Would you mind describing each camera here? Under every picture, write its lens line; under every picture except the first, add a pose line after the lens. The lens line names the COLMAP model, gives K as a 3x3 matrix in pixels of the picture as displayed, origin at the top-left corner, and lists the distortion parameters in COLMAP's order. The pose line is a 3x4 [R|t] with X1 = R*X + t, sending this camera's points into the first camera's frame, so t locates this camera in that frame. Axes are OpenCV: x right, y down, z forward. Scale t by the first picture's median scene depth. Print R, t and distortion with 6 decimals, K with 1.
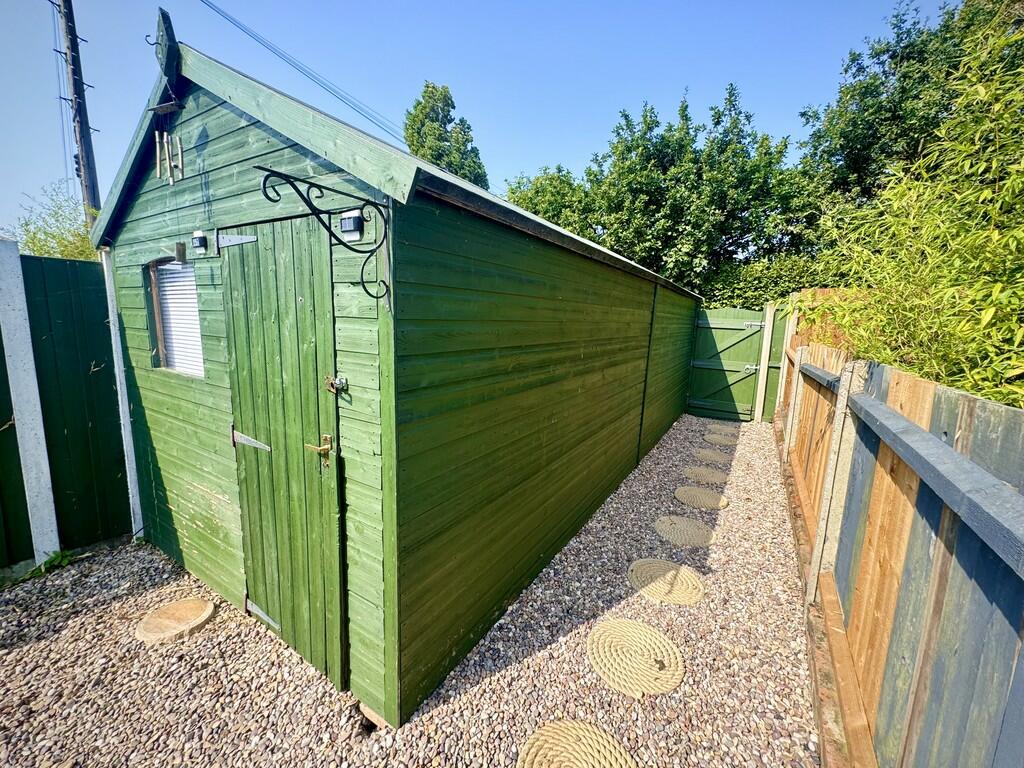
lens RADIAL K [[408.6, 0, 508.2], [0, 408.6, 377.7], [0, 0, 1]] dist [-0.004179, 0.001054]
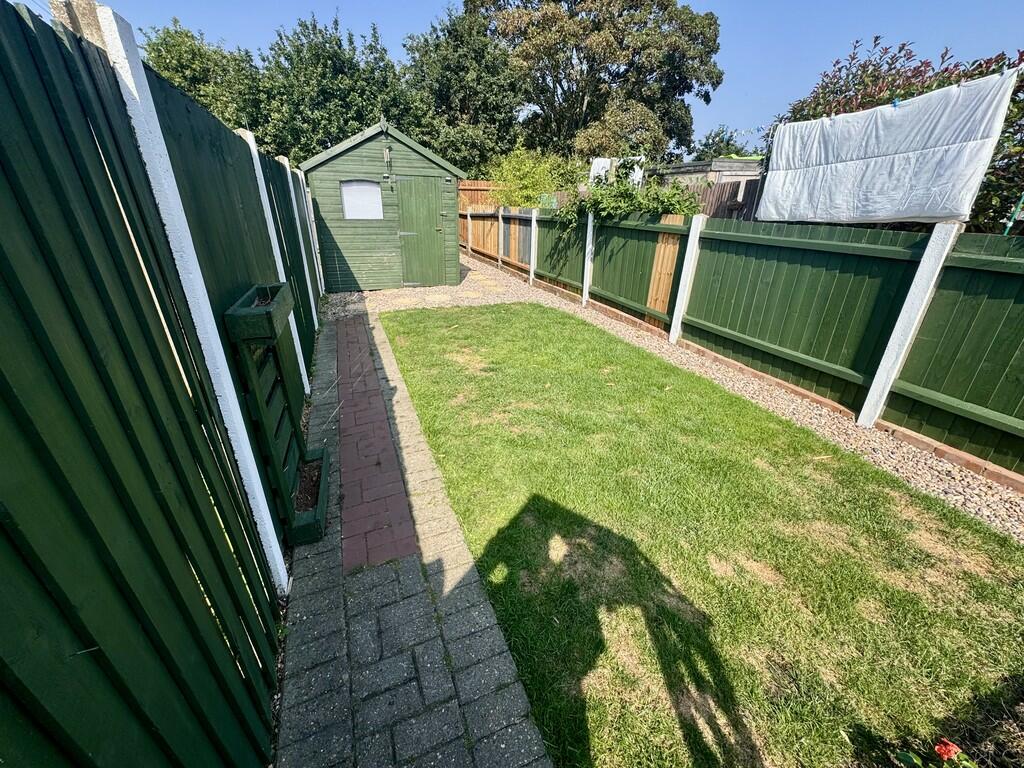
lens RADIAL K [[408.6, 0, 509.2], [0, 408.6, 379.5], [0, 0, 1]] dist [-0.004179, 0.001054]
pose [[0.604690, -0.333795, 0.723140, -1.832406], [0.110260, 0.934282, 0.339057, 0.134929], [-0.788792, -0.125291, 0.601755, -1.245469]]
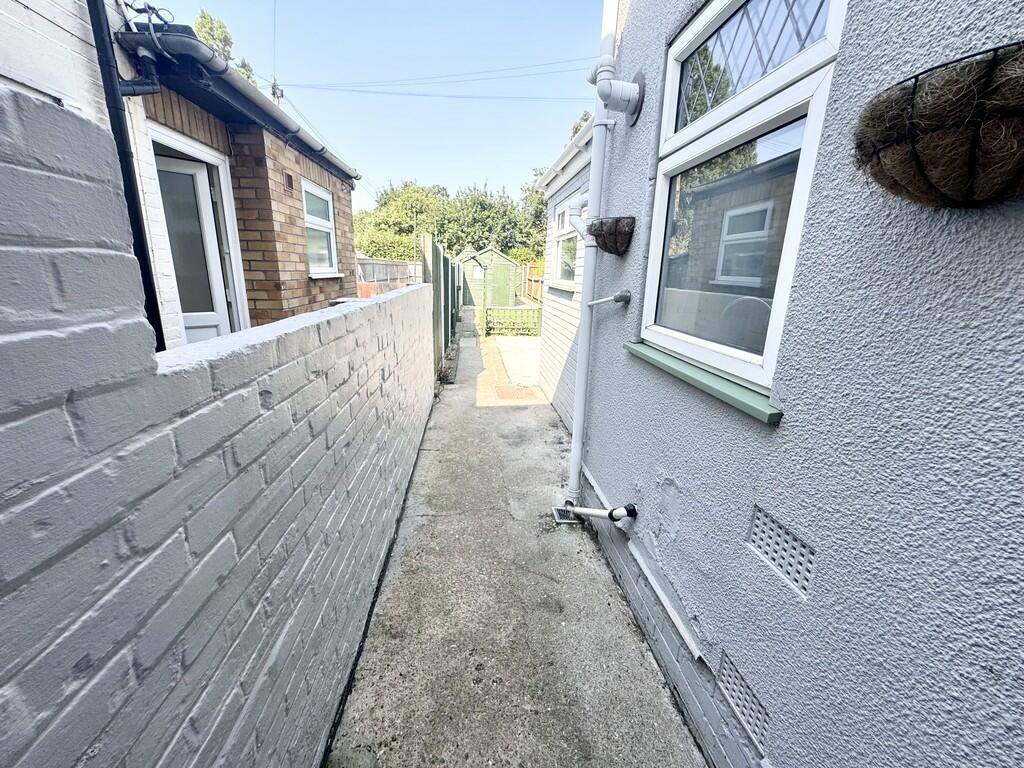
lens RADIAL K [[408.6, 0, 507.2], [0, 408.6, 386.7], [0, 0, 1]] dist [-0.004179, 0.001054]
pose [[0.809192, -0.155940, 0.566473, -3.601013], [0.060327, 0.981092, 0.183901, 0.436530], [-0.584439, -0.114637, 0.803299, -4.191657]]
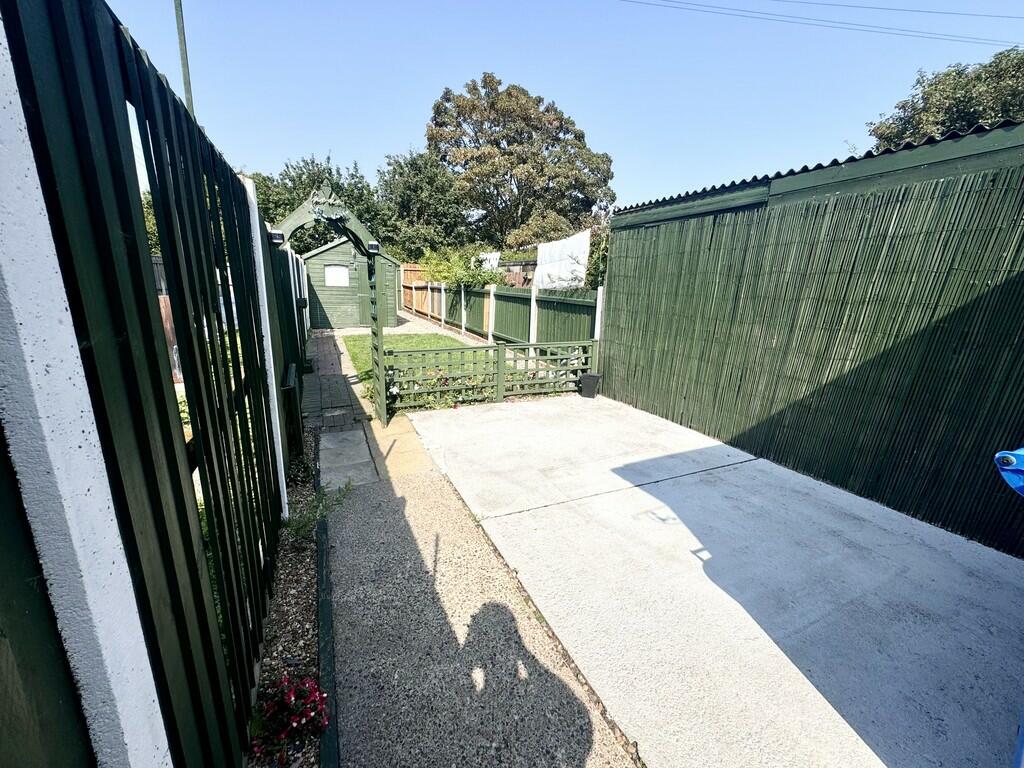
lens RADIAL K [[408.6, 0, 510.4], [0, 408.6, 384.2], [0, 0, 1]] dist [-0.004179, 0.001054]
pose [[0.556940, -0.208088, 0.804063, -2.672284], [0.095249, 0.977721, 0.187054, 0.304209], [-0.825073, -0.027592, 0.564352, -2.540093]]
